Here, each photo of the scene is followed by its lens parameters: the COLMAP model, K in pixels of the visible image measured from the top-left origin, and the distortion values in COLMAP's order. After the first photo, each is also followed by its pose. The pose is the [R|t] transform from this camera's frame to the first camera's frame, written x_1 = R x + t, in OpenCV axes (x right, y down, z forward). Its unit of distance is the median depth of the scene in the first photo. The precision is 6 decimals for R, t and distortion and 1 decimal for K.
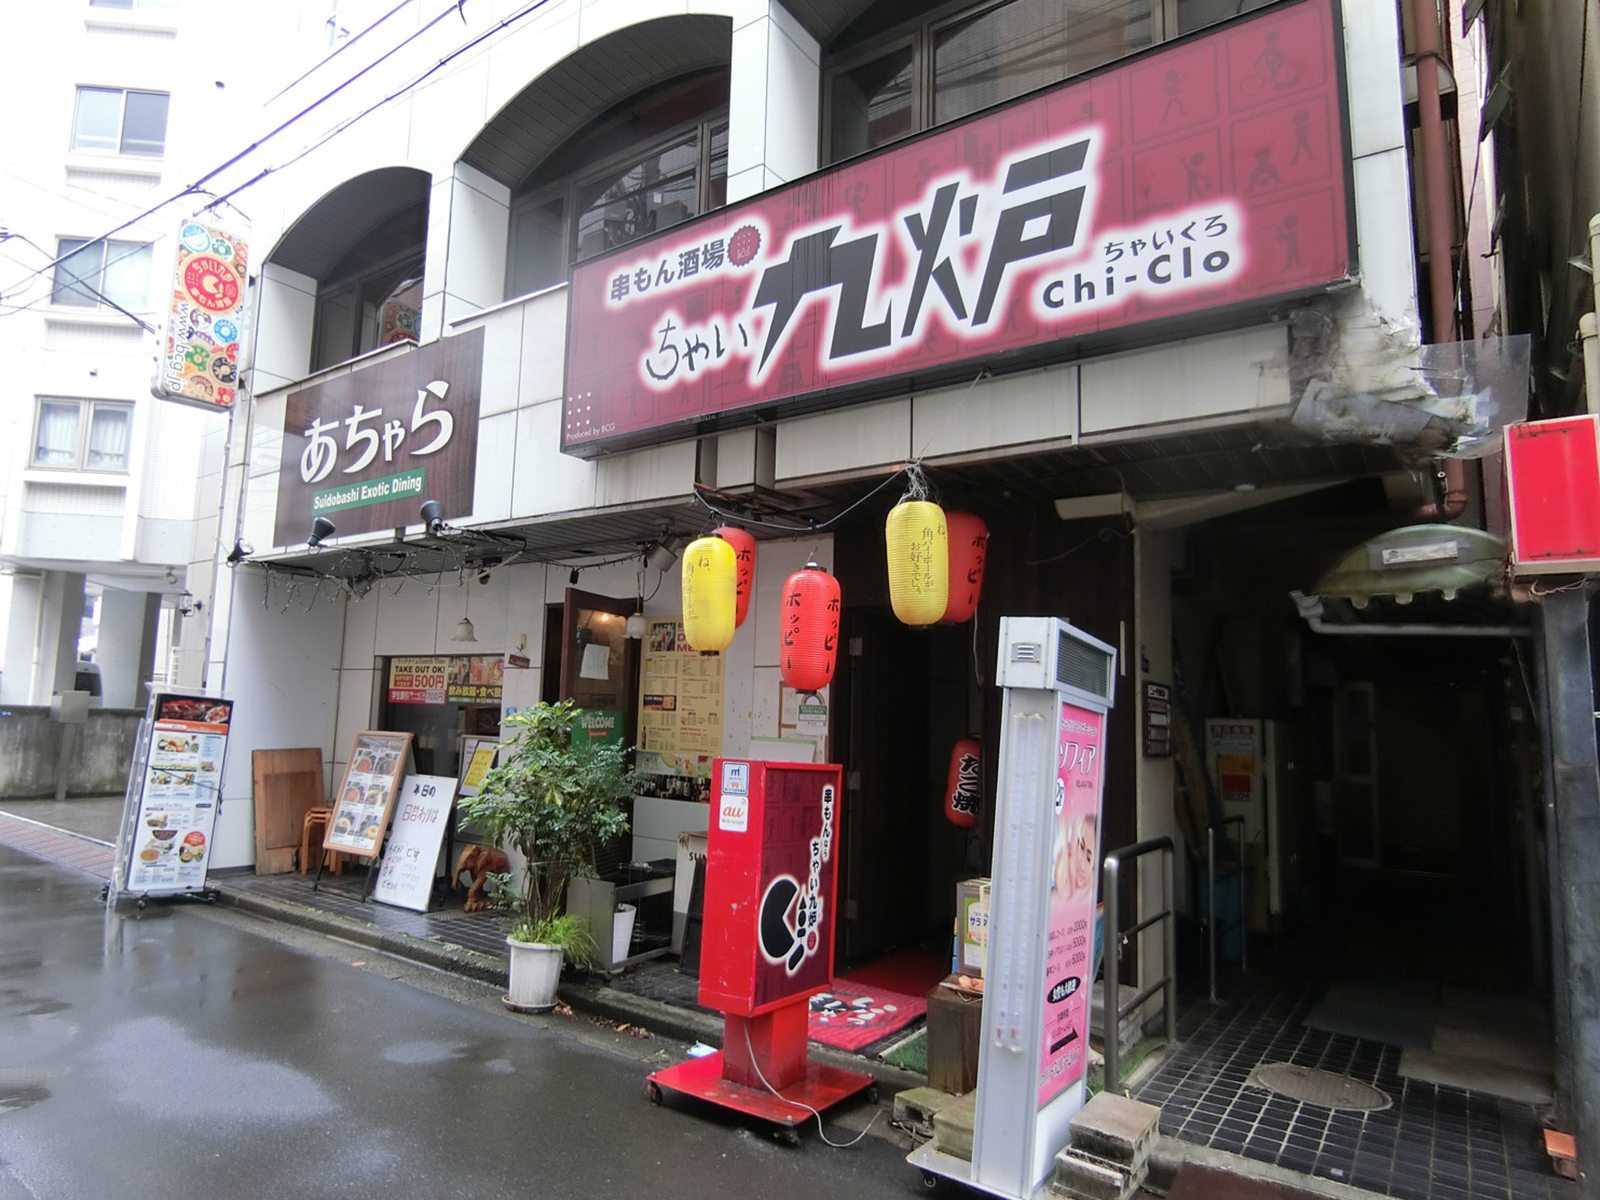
lens RADIAL K [[1005.6, 0, 800.0], [0, 1005.6, 600.0], [0, 0, 1]] dist [-0.015696, 0.002066]
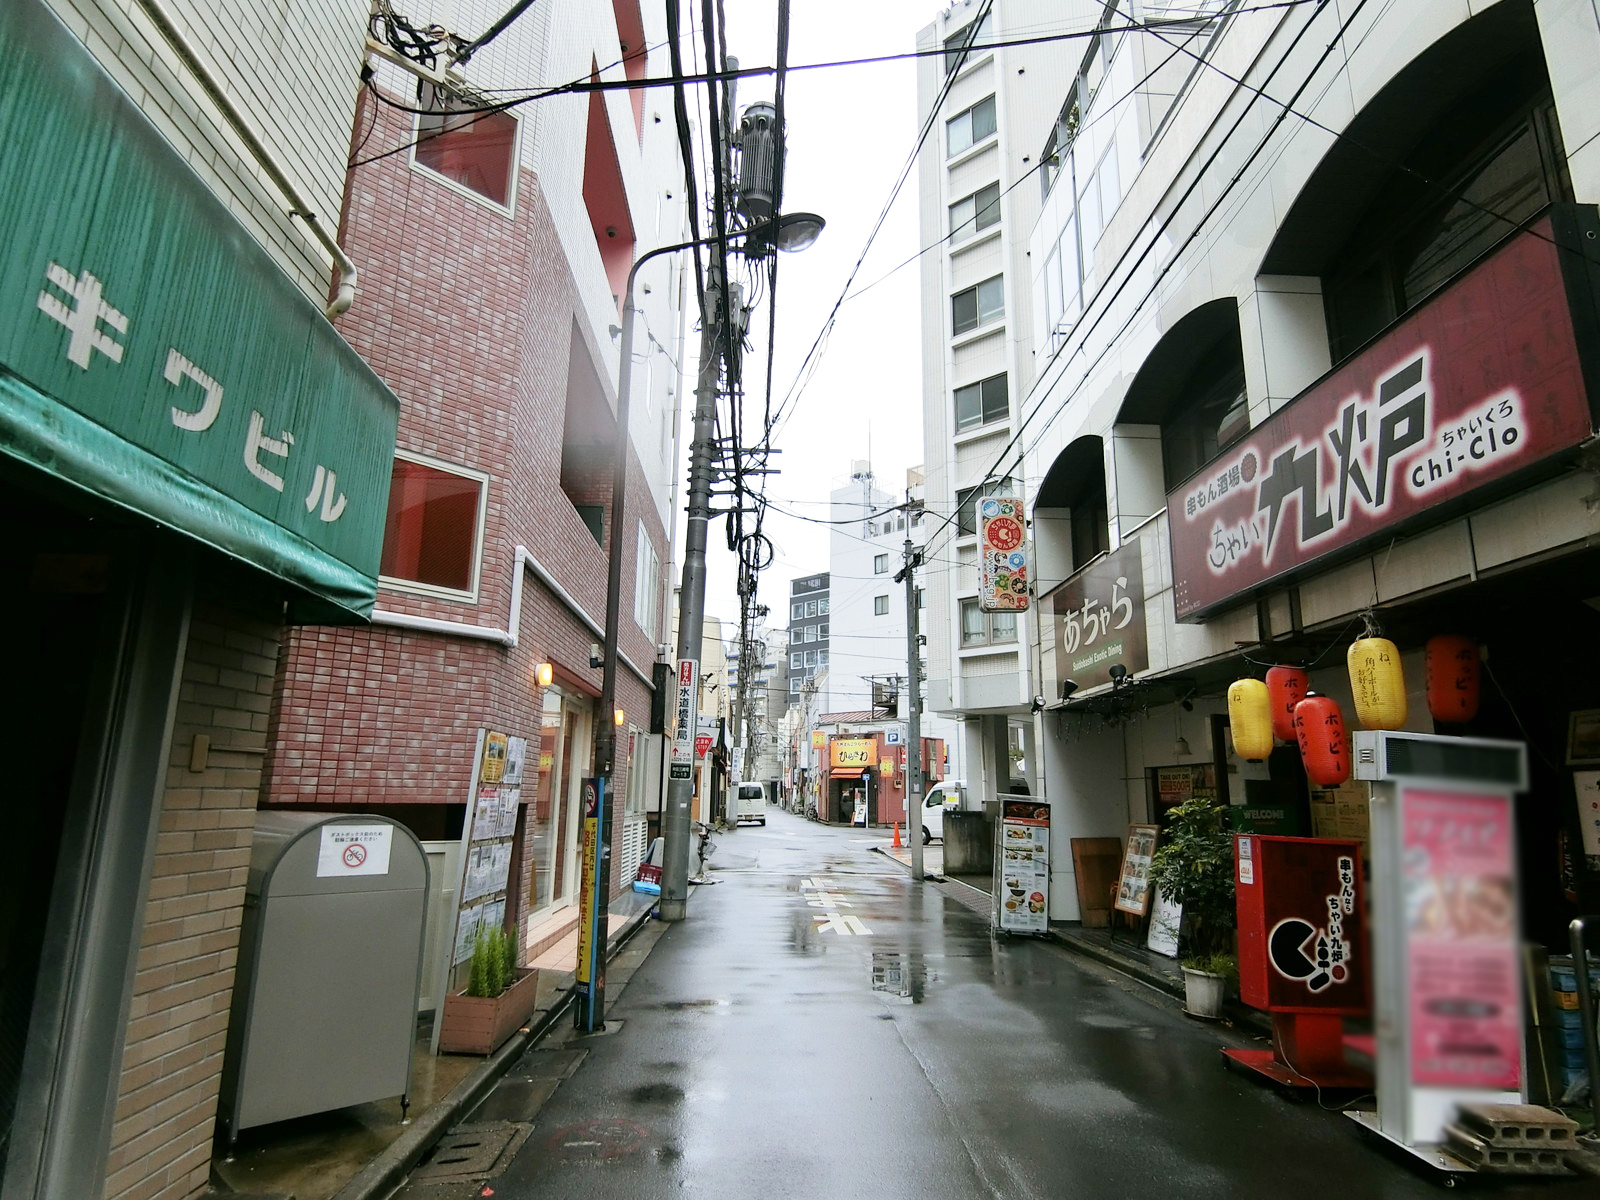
lens RADIAL K [[904.4, 0, 800.0], [0, 904.4, 600.0], [0, 0, 1]] dist [-0.029758, -0.000383]
pose [[0.642177, -0.185123, -0.743867, 0.432630], [0.092735, 0.982035, -0.164337, -0.020240], [0.760927, 0.036551, 0.647808, -0.285846]]
